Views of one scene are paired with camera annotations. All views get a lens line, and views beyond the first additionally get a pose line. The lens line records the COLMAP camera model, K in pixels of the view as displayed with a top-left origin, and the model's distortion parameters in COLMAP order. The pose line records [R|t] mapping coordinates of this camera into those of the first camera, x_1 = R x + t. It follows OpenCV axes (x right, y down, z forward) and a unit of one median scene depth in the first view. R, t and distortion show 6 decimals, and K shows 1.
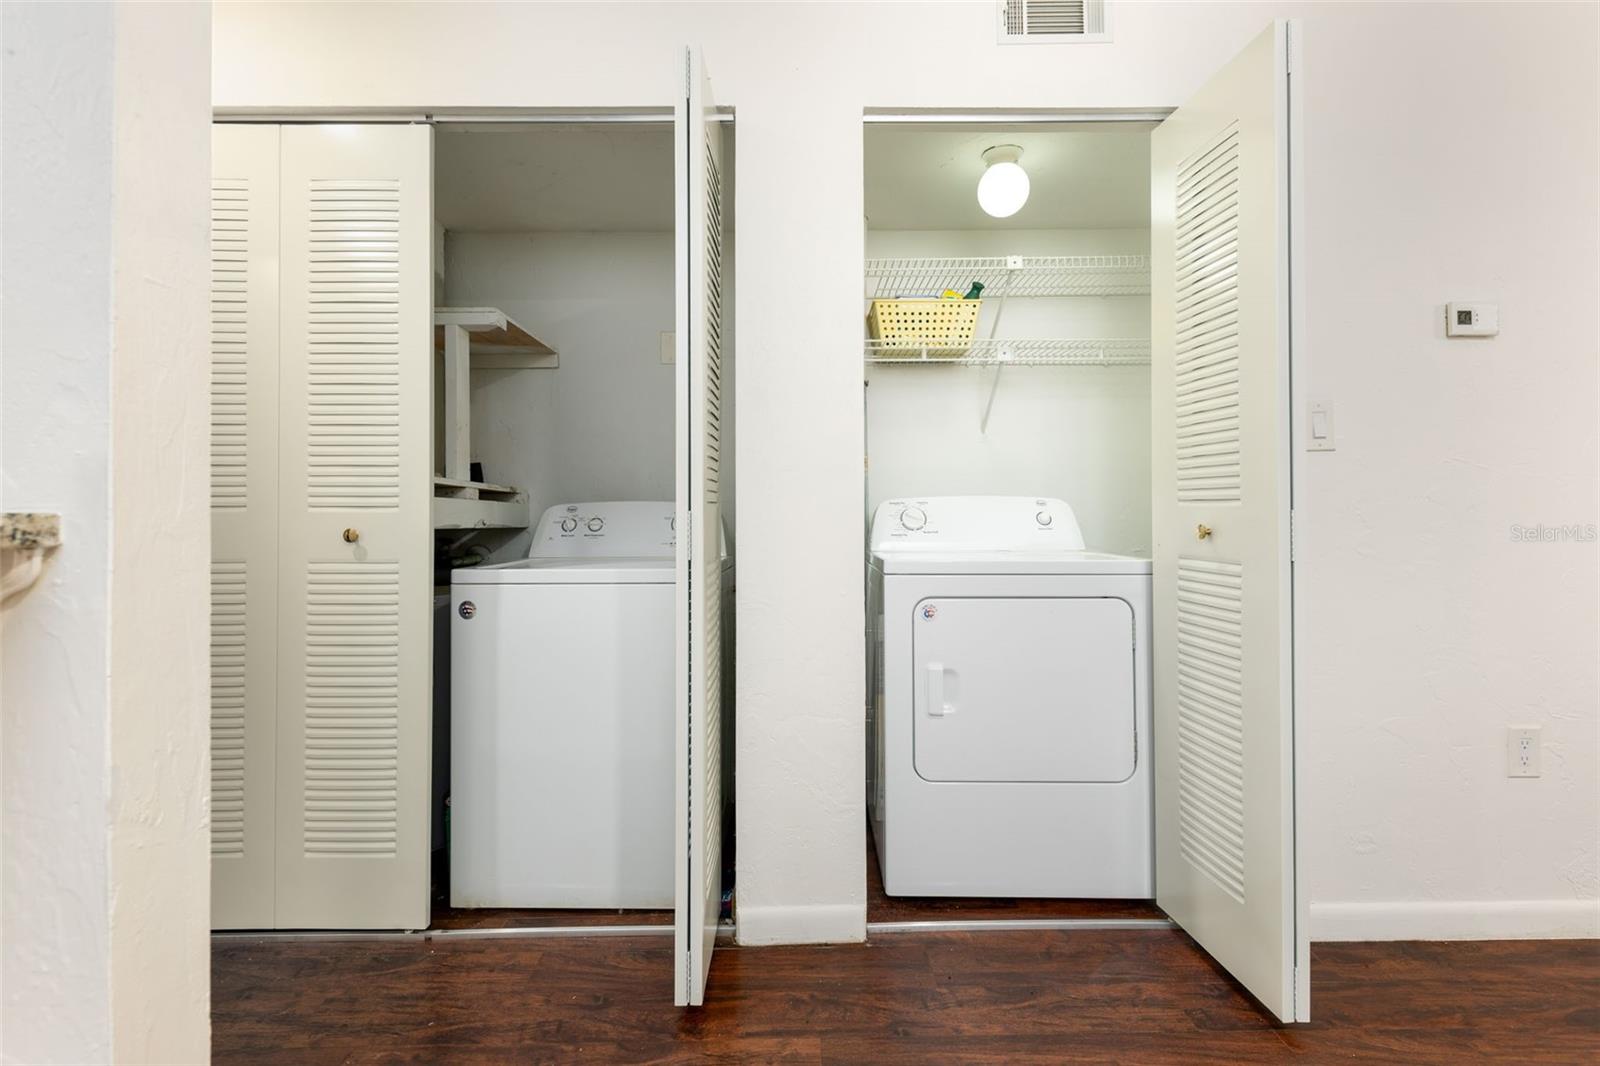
lens RADIAL K [[733.1, 0, 785.0], [0, 733.1, 517.3], [0, 0, 1]] dist [0.002493, -0.000335]
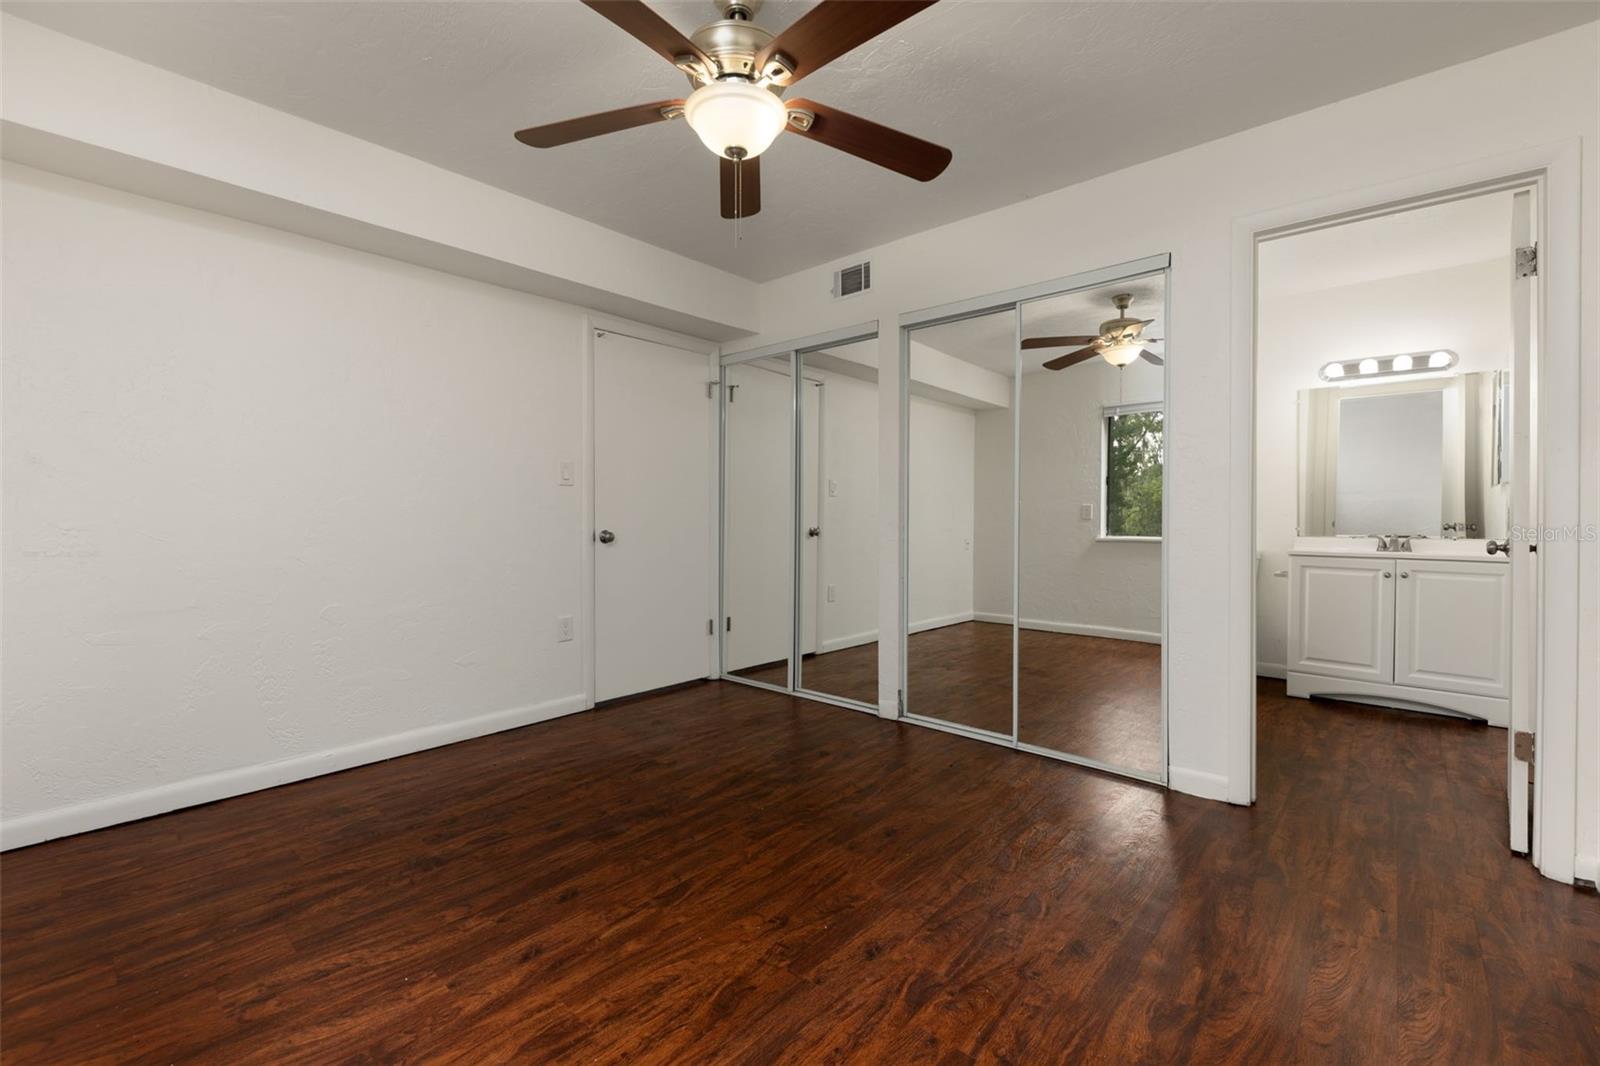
lens RADIAL K [[671.2, 0, 805.7], [0, 671.2, 529.3], [0, 0, 1]] dist [-0.003208, -0.000474]
pose [[-0.658142, 0.003632, -0.752885, 0.982591], [0.001980, 0.999993, 0.003093, 0.013927], [0.752892, 0.000545, -0.658144, 1.774346]]
